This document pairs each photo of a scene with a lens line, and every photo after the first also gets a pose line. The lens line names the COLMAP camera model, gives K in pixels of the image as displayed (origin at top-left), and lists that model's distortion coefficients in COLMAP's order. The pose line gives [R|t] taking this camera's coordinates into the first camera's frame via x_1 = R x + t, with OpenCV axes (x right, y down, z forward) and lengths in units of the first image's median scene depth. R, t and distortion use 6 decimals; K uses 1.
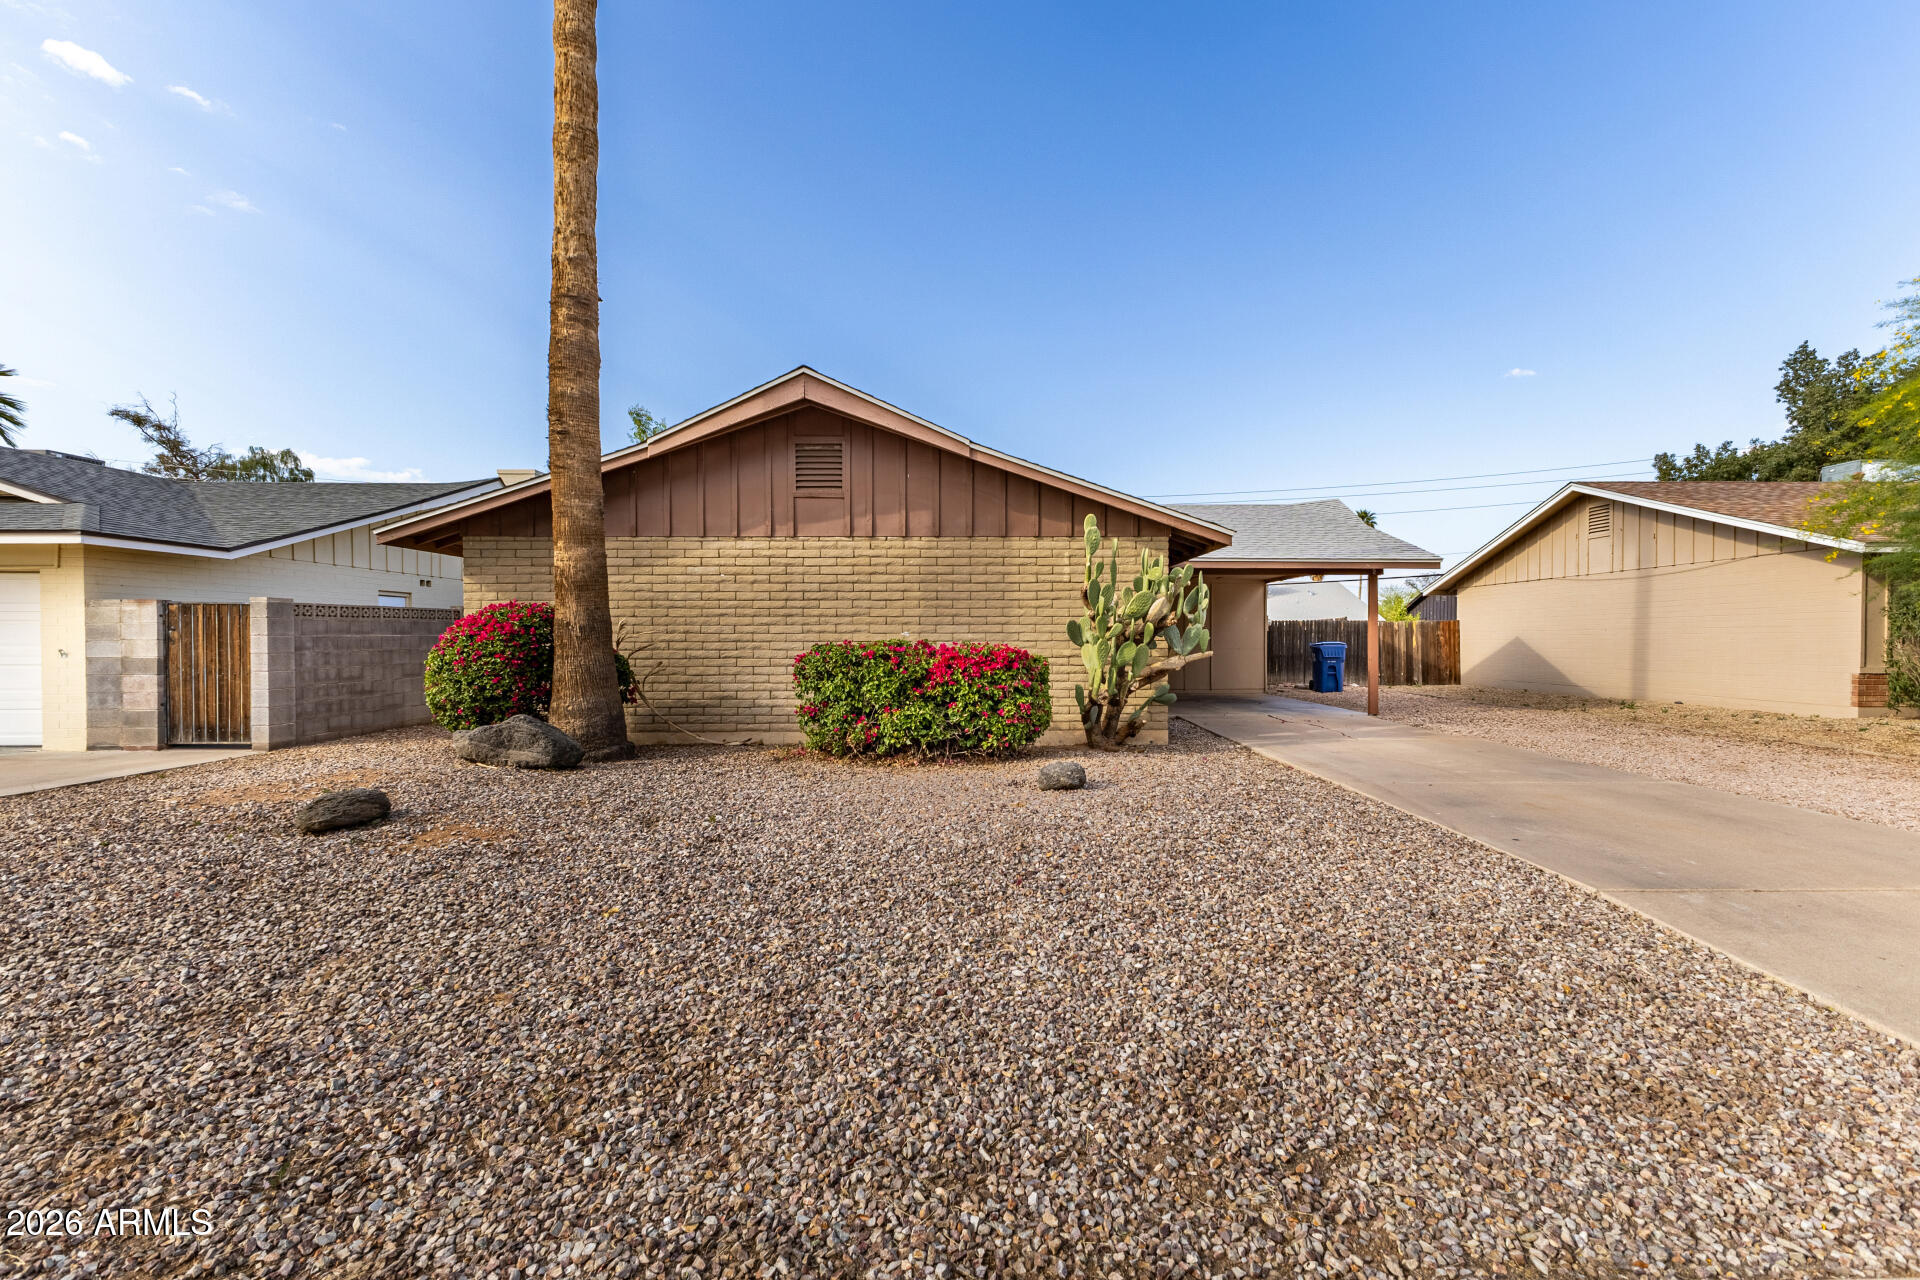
lens RADIAL K [[829.3, 0, 968.2], [0, 829.3, 642.0], [0, 0, 1]] dist [0.009985, 0.000048]
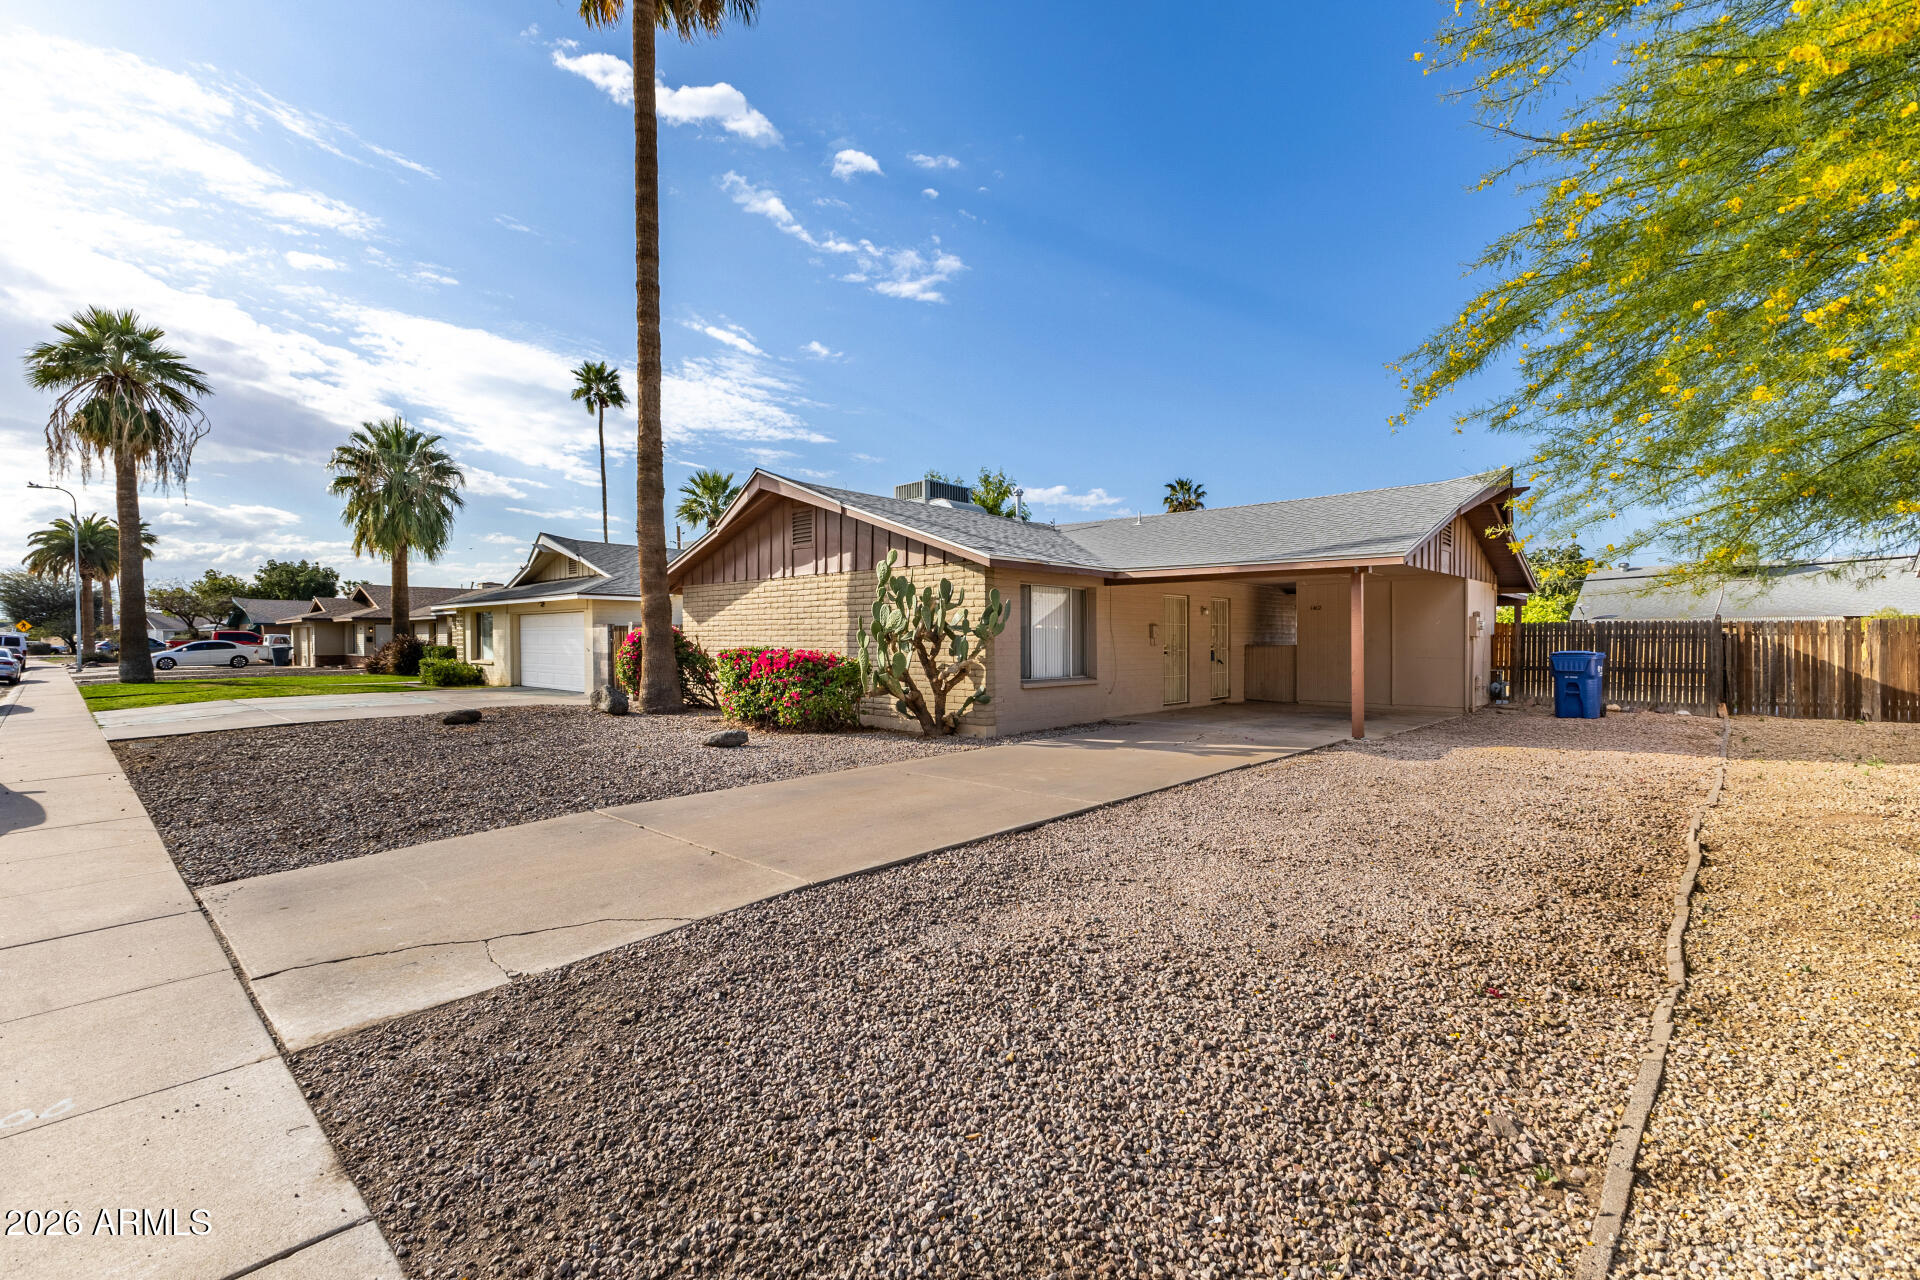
lens RADIAL K [[829.3, 0, 968.2], [0, 829.3, 642.0], [0, 0, 1]] dist [0.009985, 0.000048]
pose [[0.726702, 0.005575, -0.686931, 1.031372], [-0.004176, 0.999984, 0.003698, -0.016860], [0.686941, 0.000182, 0.726714, 0.136473]]
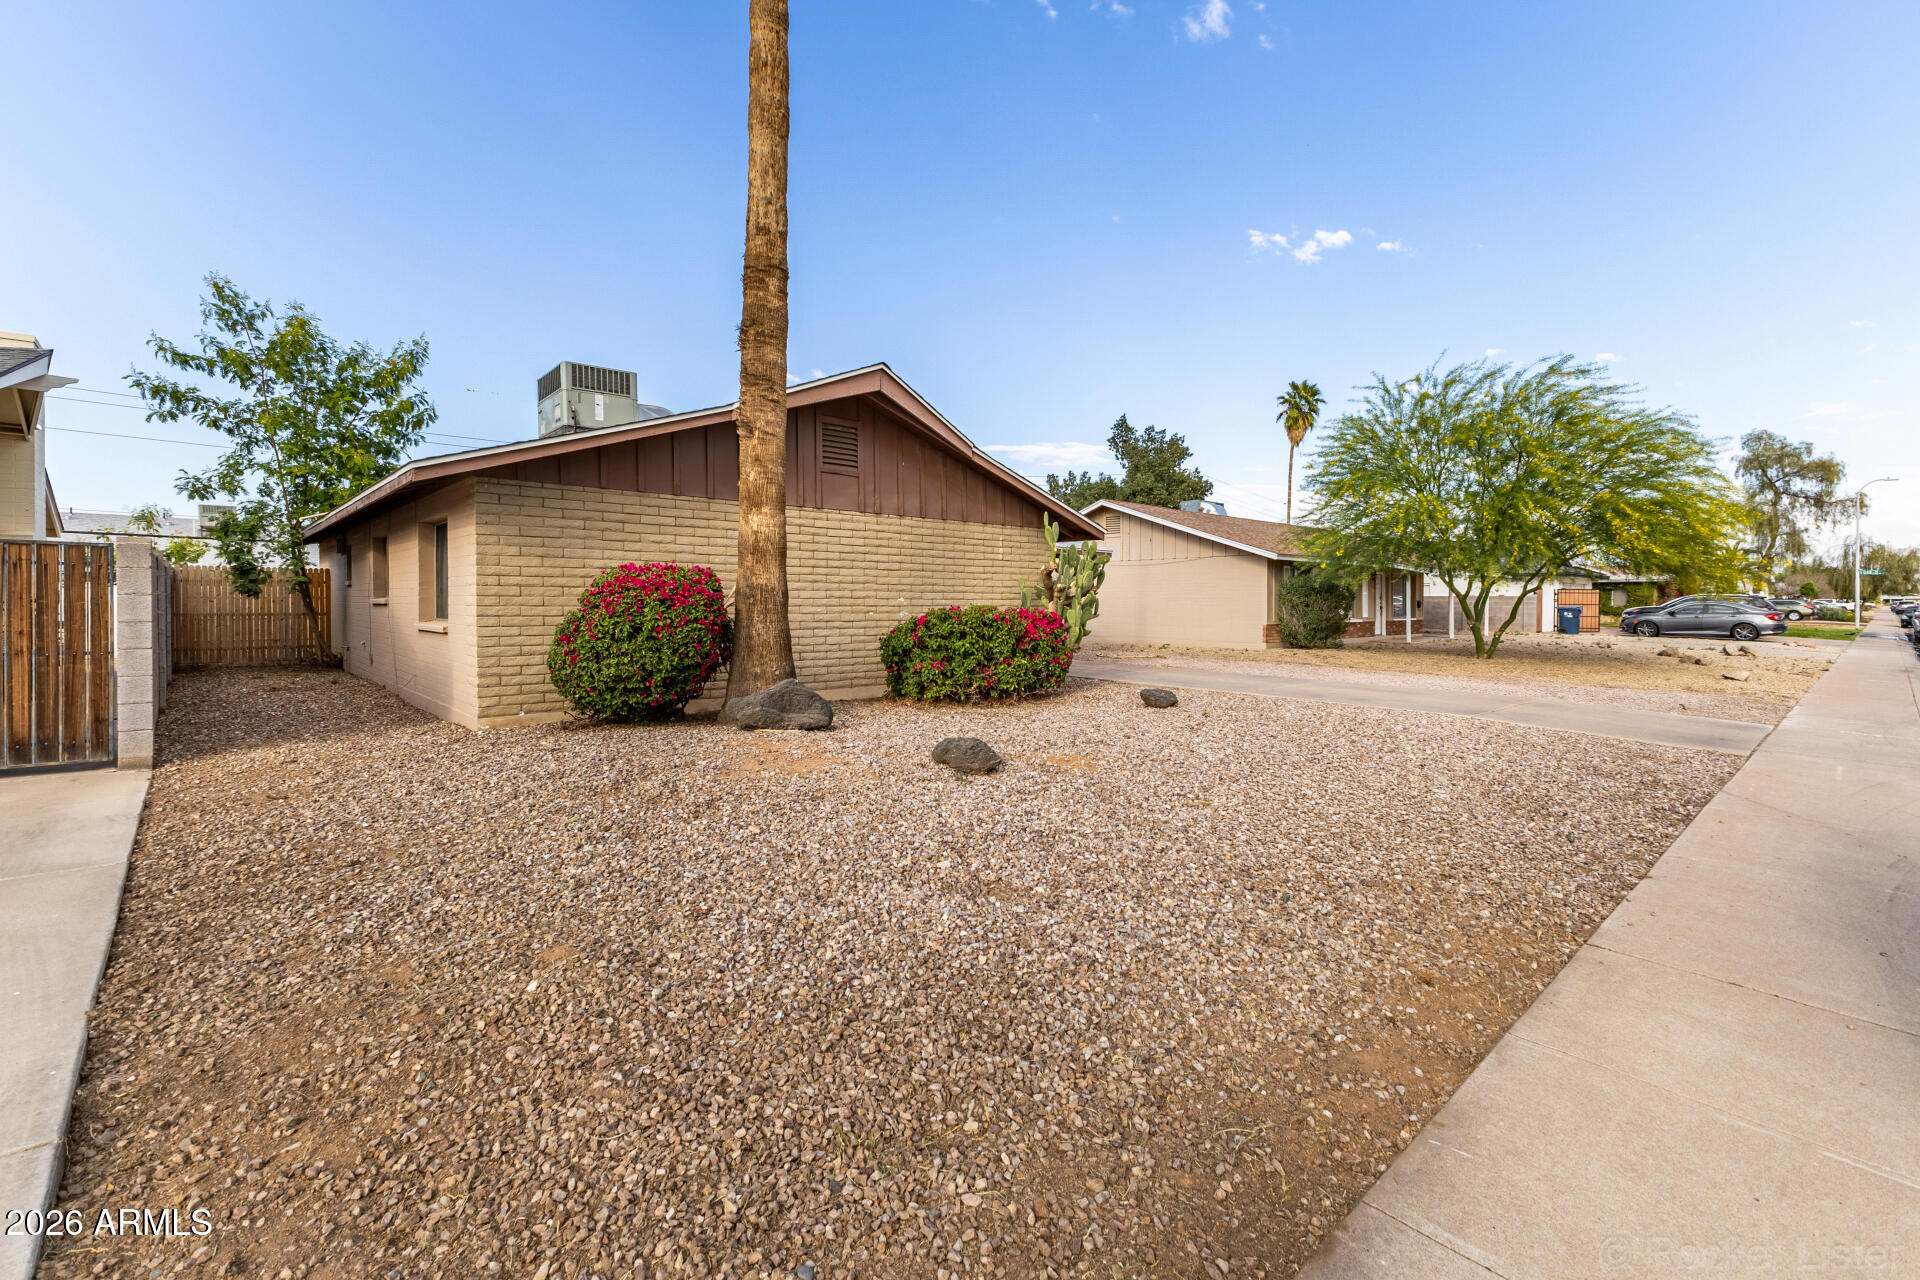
lens RADIAL K [[829.4, 0, 959.6], [0, 829.4, 597.6], [0, 0, 1]] dist [0.001010, 0.000021]
pose [[0.757534, 0.009033, 0.652733, -0.772224], [-0.005503, 0.999957, -0.007452, -0.004294], [-0.652773, 0.002053, 0.757551, 0.069768]]
